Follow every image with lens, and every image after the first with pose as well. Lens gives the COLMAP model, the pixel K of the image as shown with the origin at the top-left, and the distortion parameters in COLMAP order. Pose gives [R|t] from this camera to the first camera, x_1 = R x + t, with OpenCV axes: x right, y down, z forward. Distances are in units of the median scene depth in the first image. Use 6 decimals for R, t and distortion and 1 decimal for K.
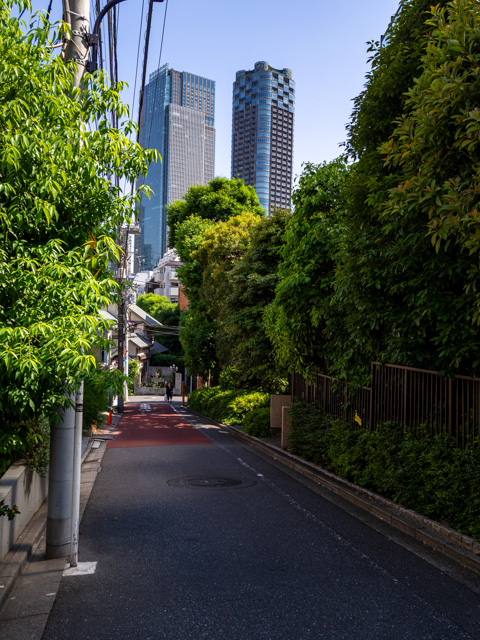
lens RADIAL K [[563.2, 0, 240.0], [0, 563.2, 320.0], [0, 0, 1]] dist [0.019620, 0.002188]
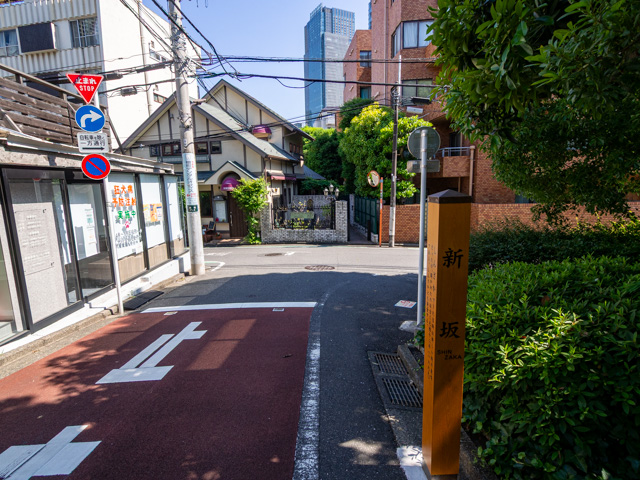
lens RADIAL K [[330.4, 0, 320.0], [0, 330.4, 240.0], [0, 0, 1]] dist [0.001616, 0.000289]
pose [[0.987202, -0.015792, -0.158691, -0.009384], [0.044057, 0.983365, 0.176217, 0.008761], [0.153269, -0.180953, 0.971476, 0.081096]]
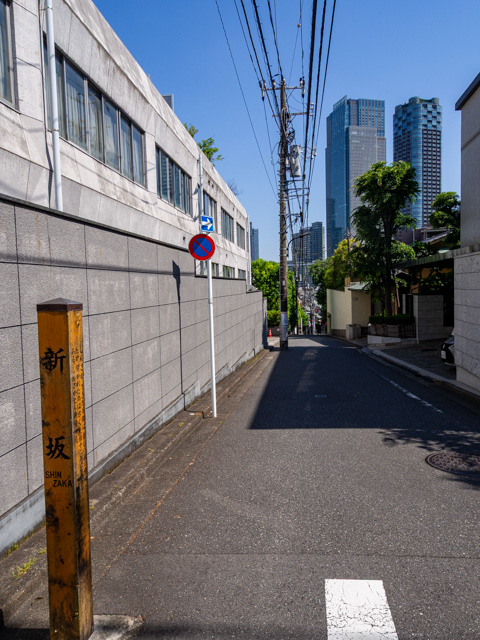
lens RADIAL K [[443.6, 0, 240.0], [0, 443.6, 320.0], [0, 0, 1]] dist [0.006960, 0.002110]
pose [[0.924878, -0.024416, -0.379479, 0.044437], [0.052889, 0.996497, 0.064788, -0.015852], [0.376567, -0.079991, 0.922929, -0.183640]]
